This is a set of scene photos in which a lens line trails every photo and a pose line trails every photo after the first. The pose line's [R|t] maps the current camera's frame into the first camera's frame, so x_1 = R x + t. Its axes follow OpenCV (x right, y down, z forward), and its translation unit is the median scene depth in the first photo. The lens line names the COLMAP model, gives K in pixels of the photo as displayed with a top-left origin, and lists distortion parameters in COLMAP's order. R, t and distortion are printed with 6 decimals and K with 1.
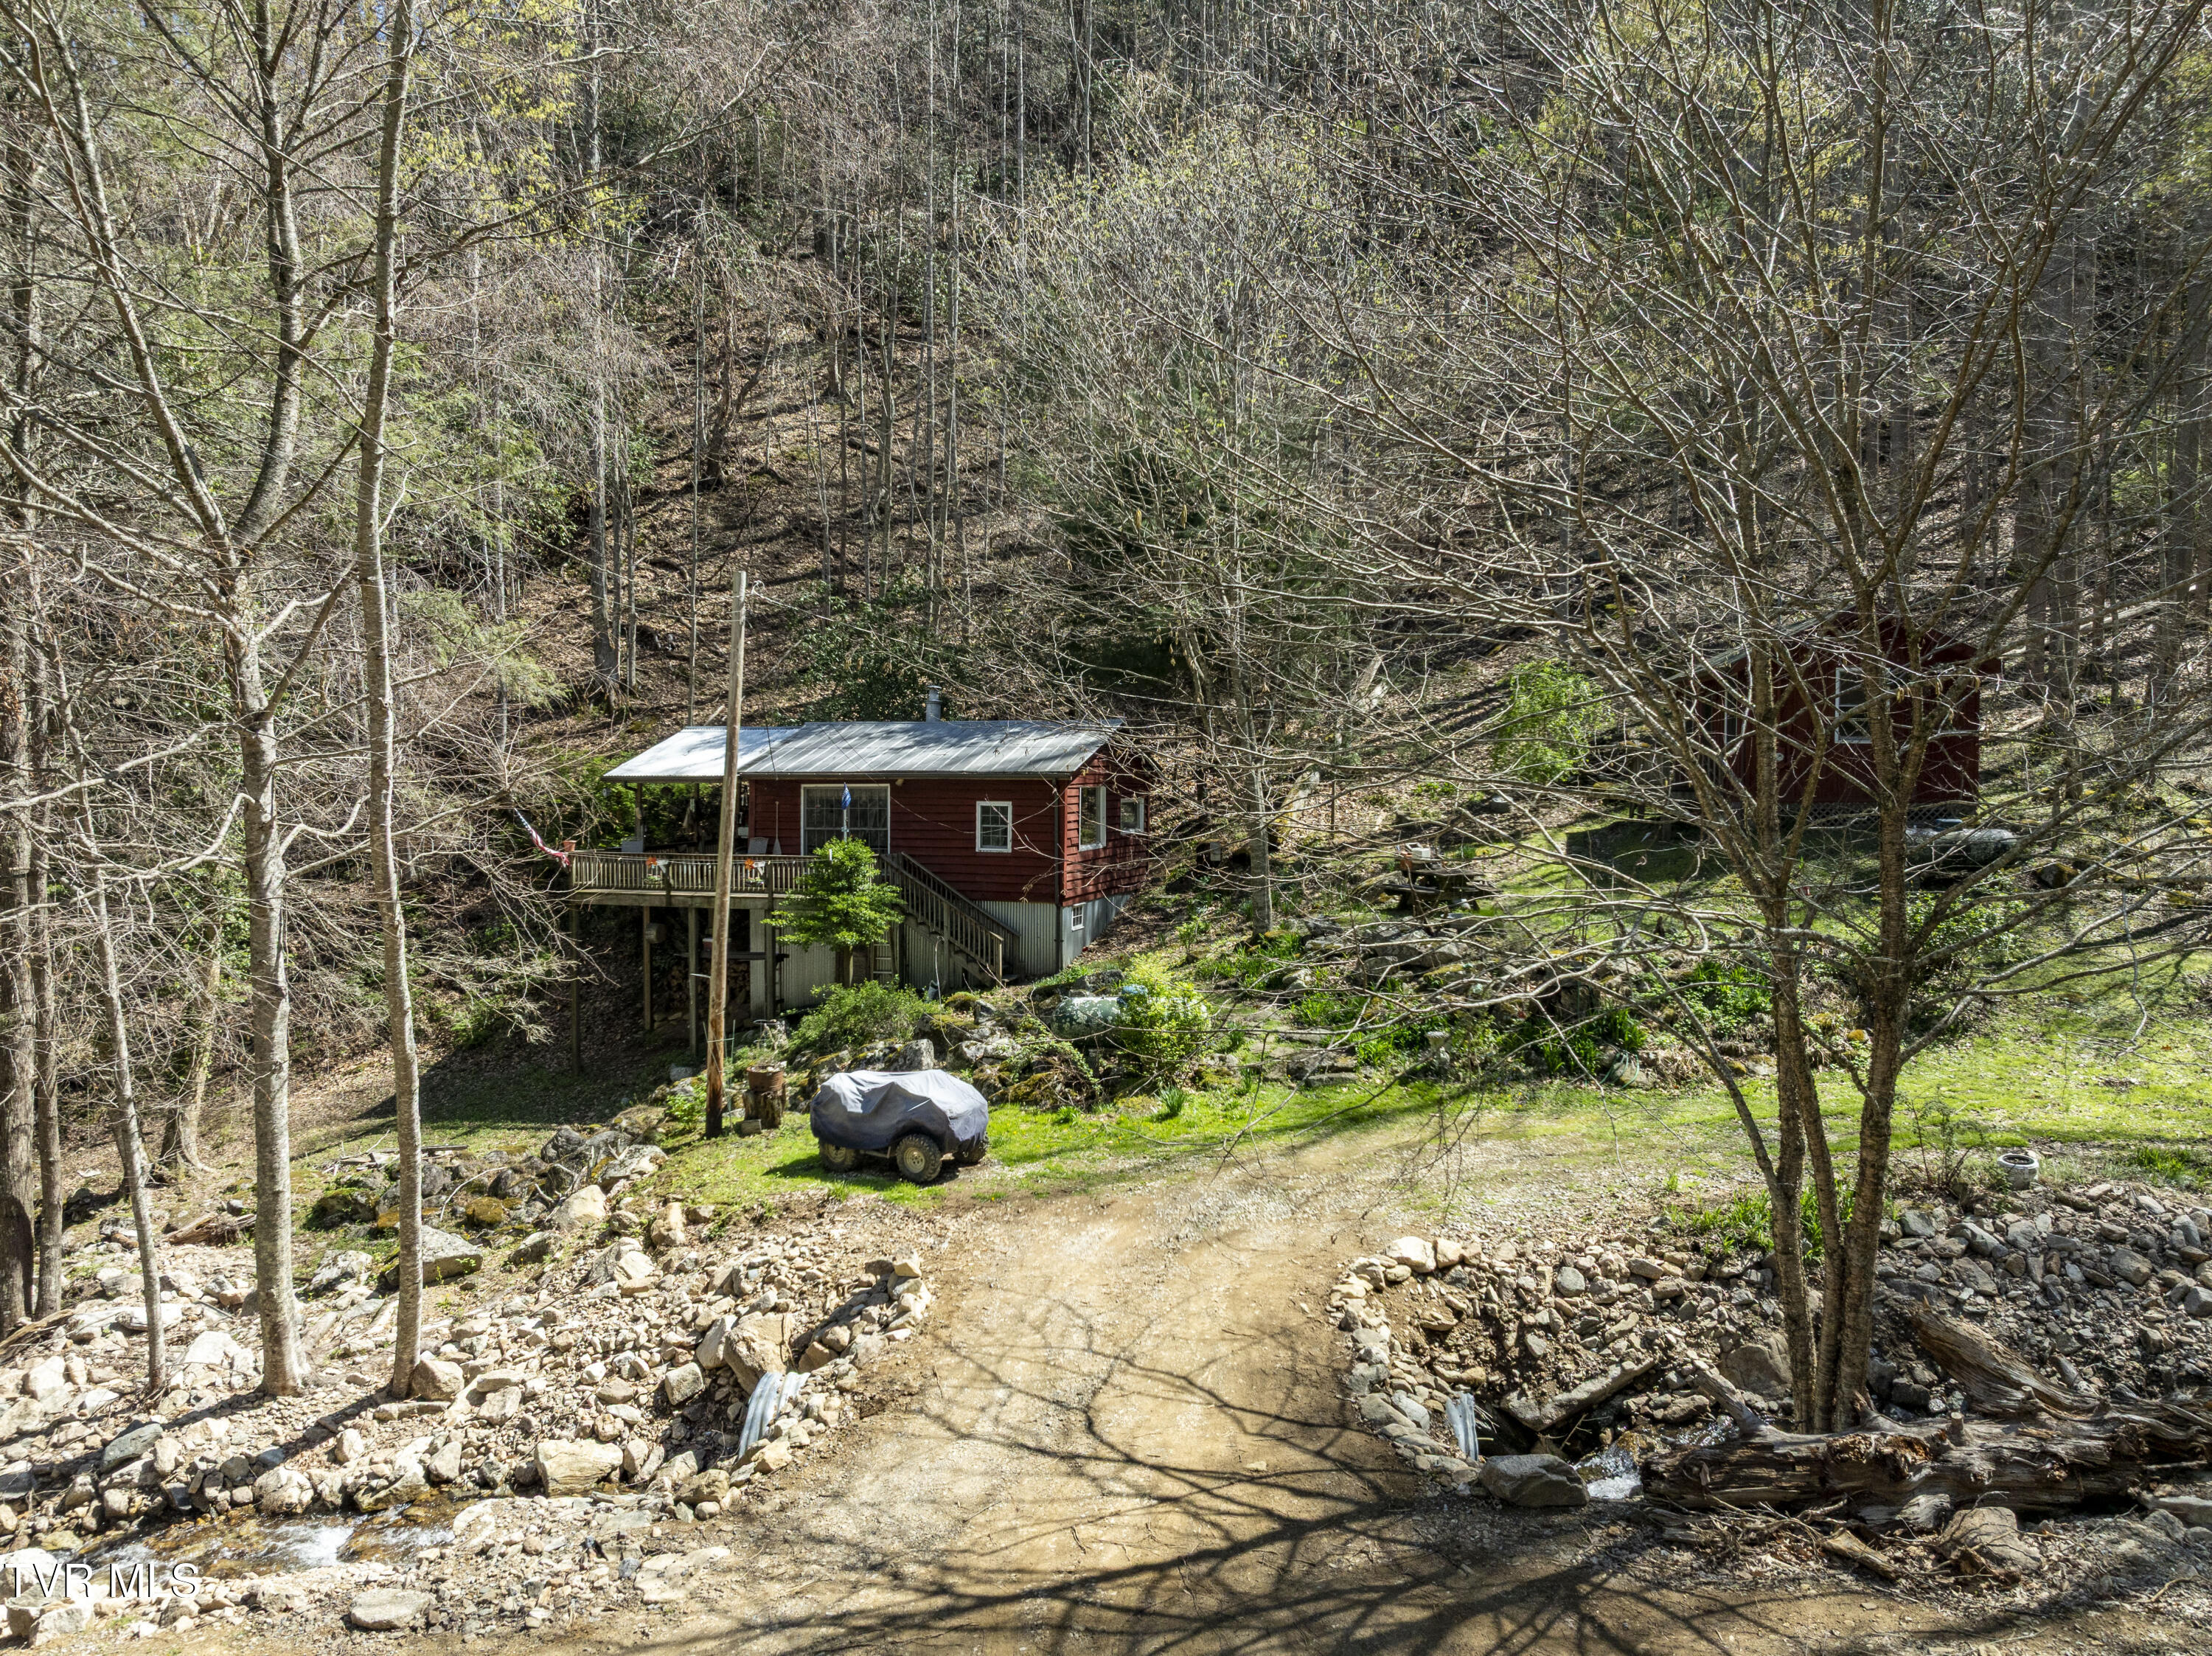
lens RADIAL K [[1552.7, 0, 1110.7], [0, 1552.7, 822.9], [0, 0, 1]] dist [-0.039598, -0.011125]
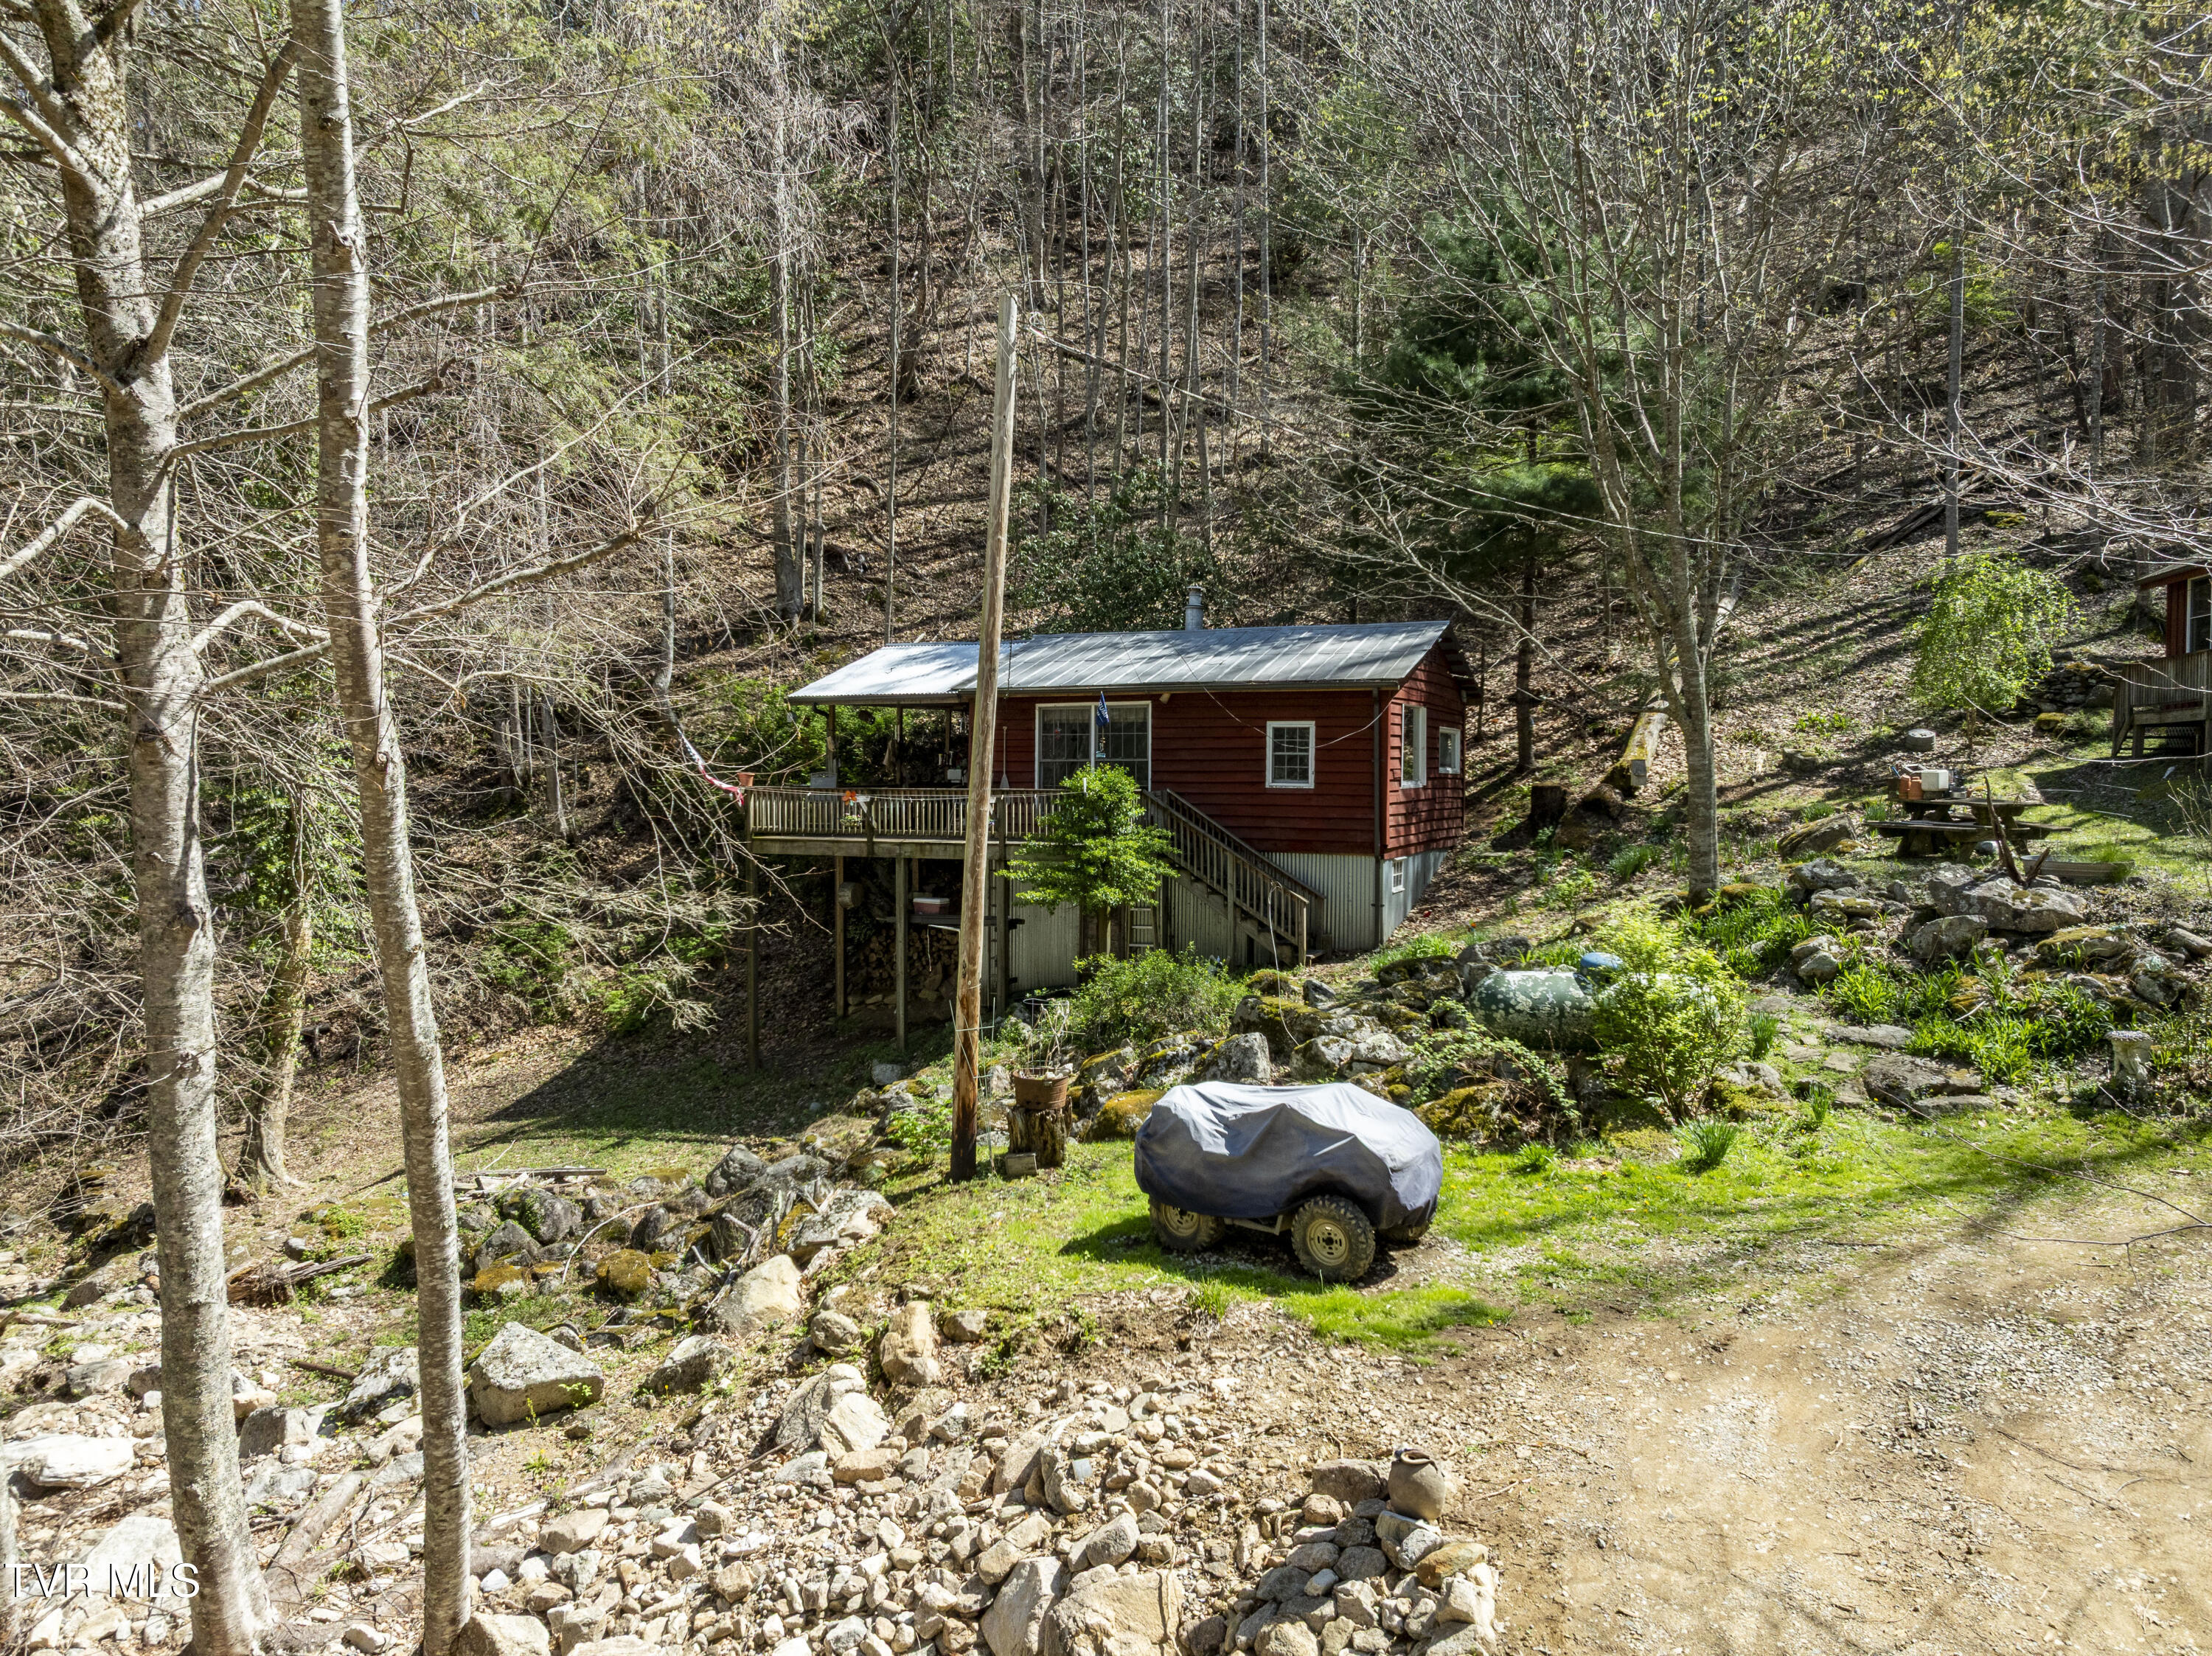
lens RADIAL K [[1552.7, 0, 1110.7], [0, 1552.7, 822.9], [0, 0, 1]] dist [-0.039598, -0.011125]
pose [[0.994417, 0.003481, -0.105466, -0.142761], [-0.003229, 0.999992, 0.002555, 0.059173], [0.105474, -0.002200, 0.994420, 0.406996]]
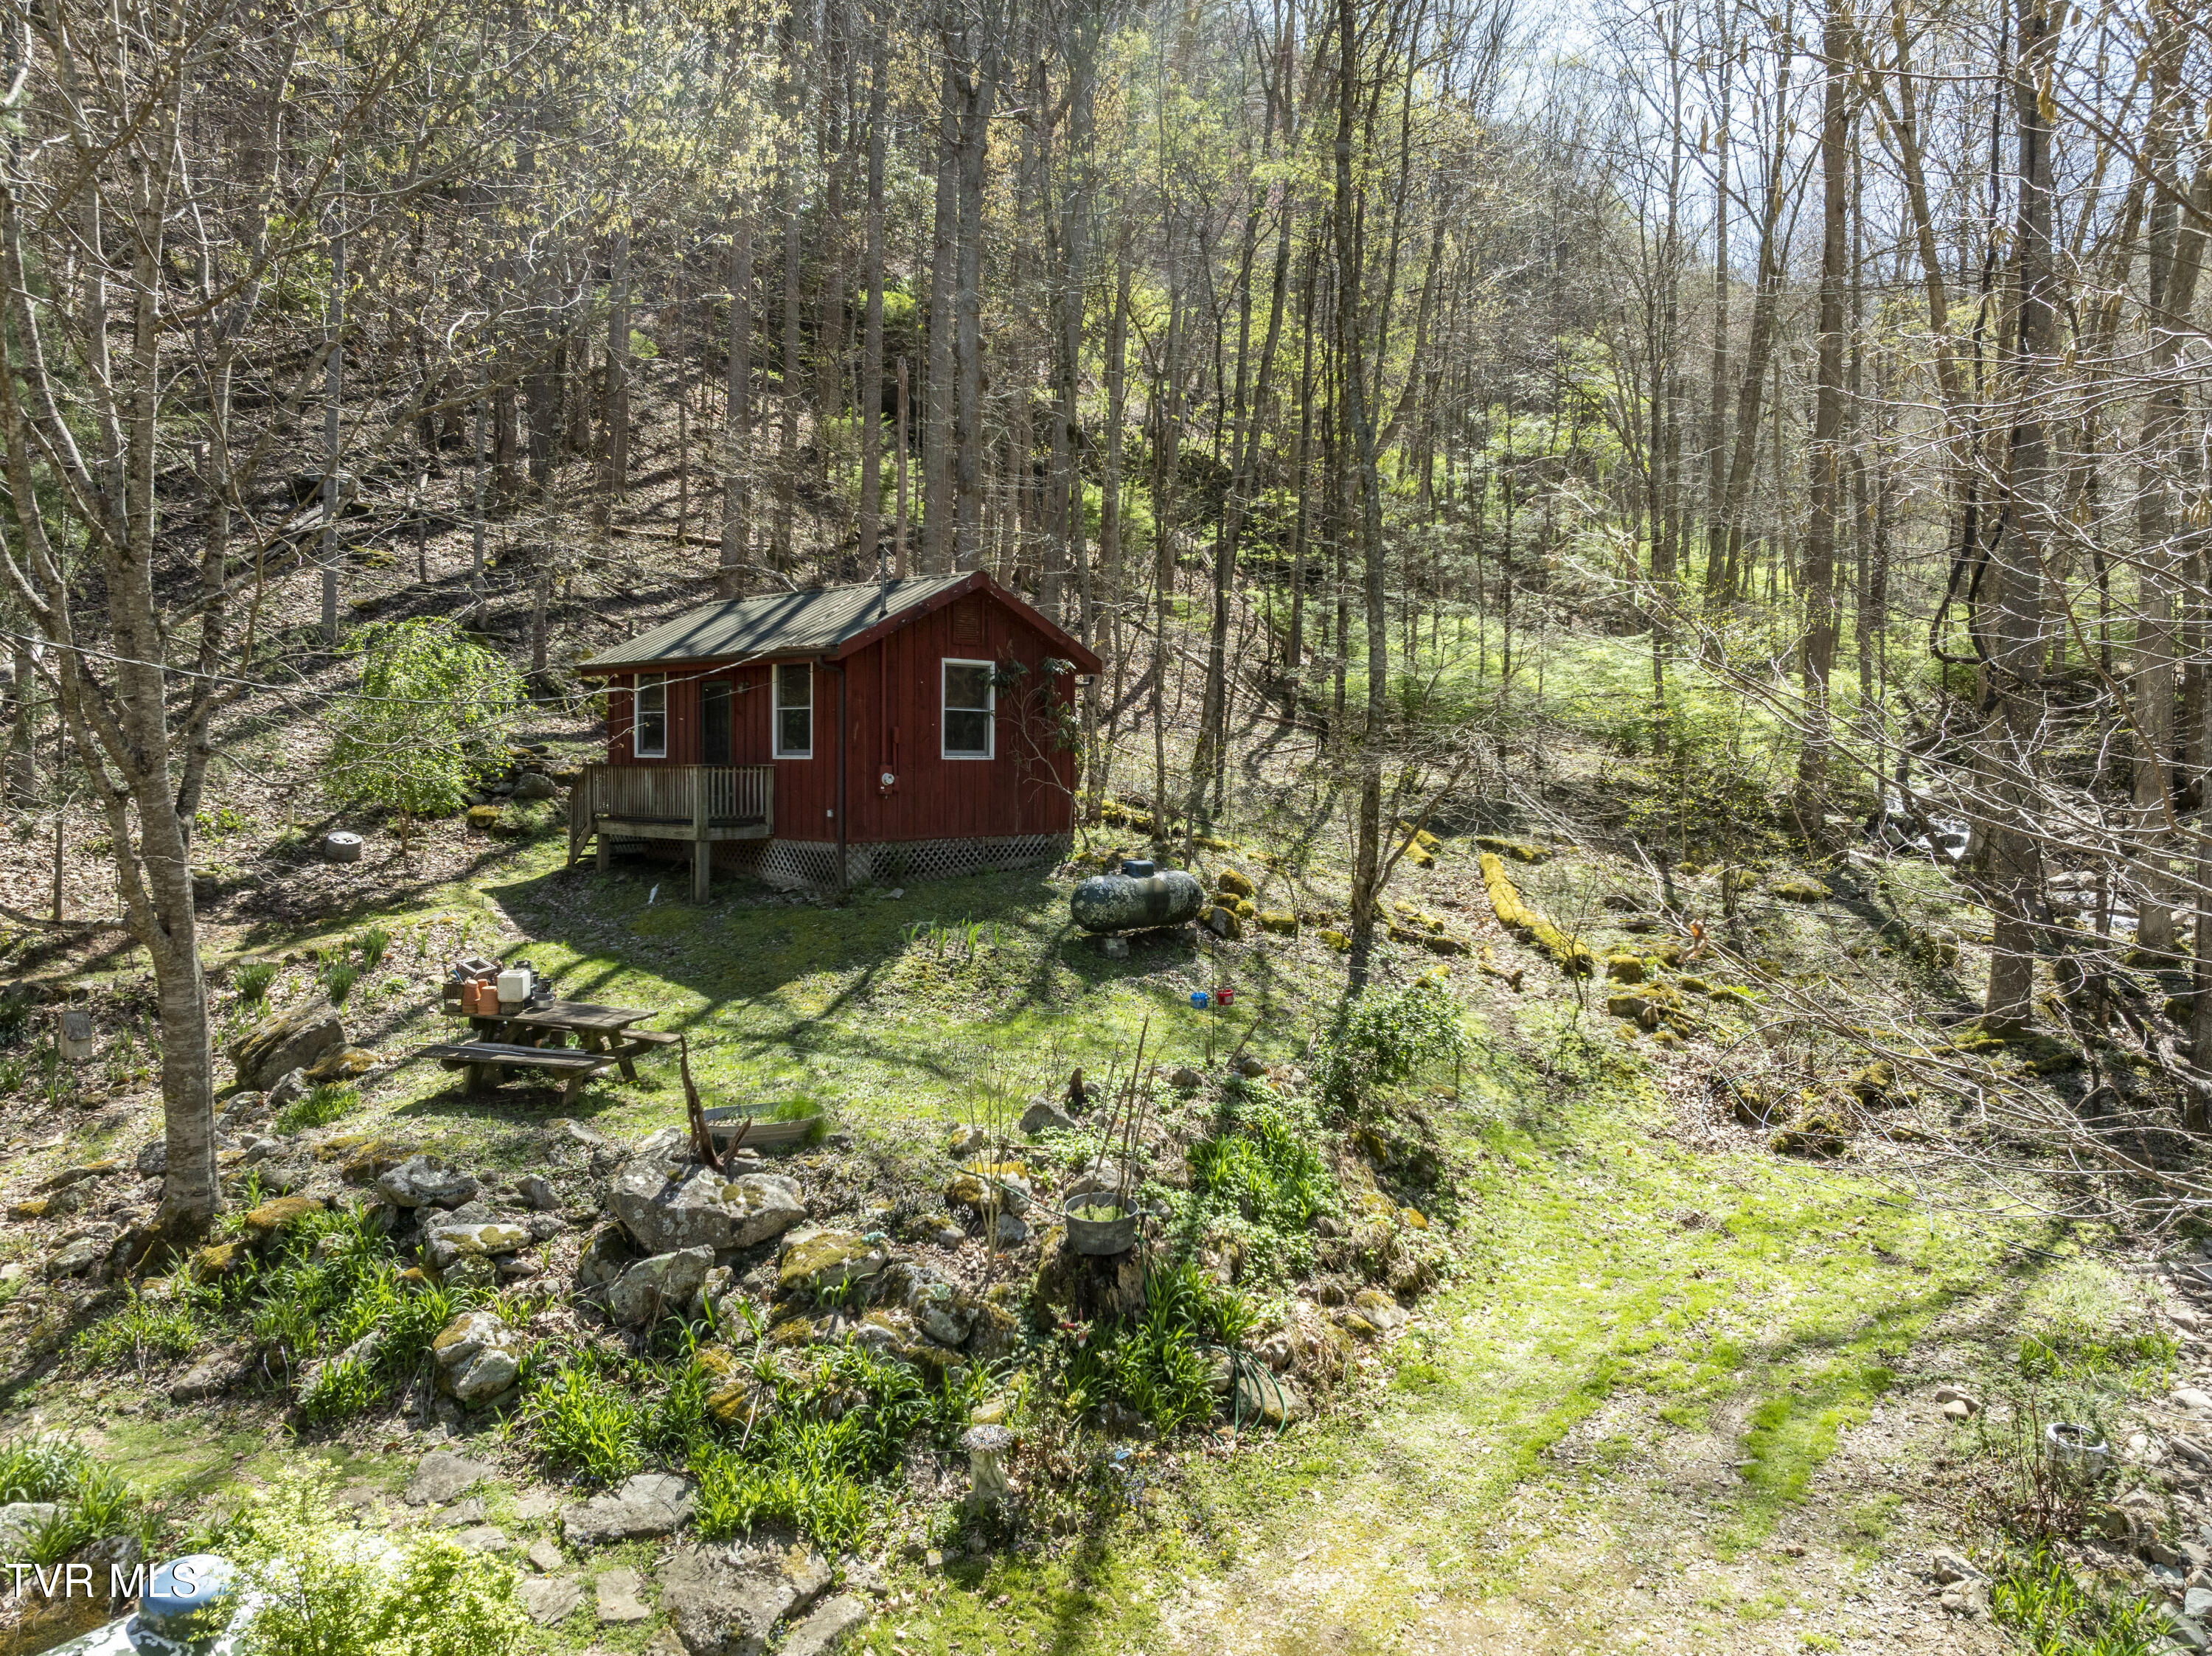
lens RADIAL K [[1552.7, 0, 1110.7], [0, 1552.7, 822.9], [0, 0, 1]] dist [-0.039598, -0.011125]
pose [[0.583394, -0.039729, 0.811217, -0.140749], [0.028598, 0.999188, 0.028369, -0.063252], [-0.811685, 0.006649, 0.584057, 0.812135]]
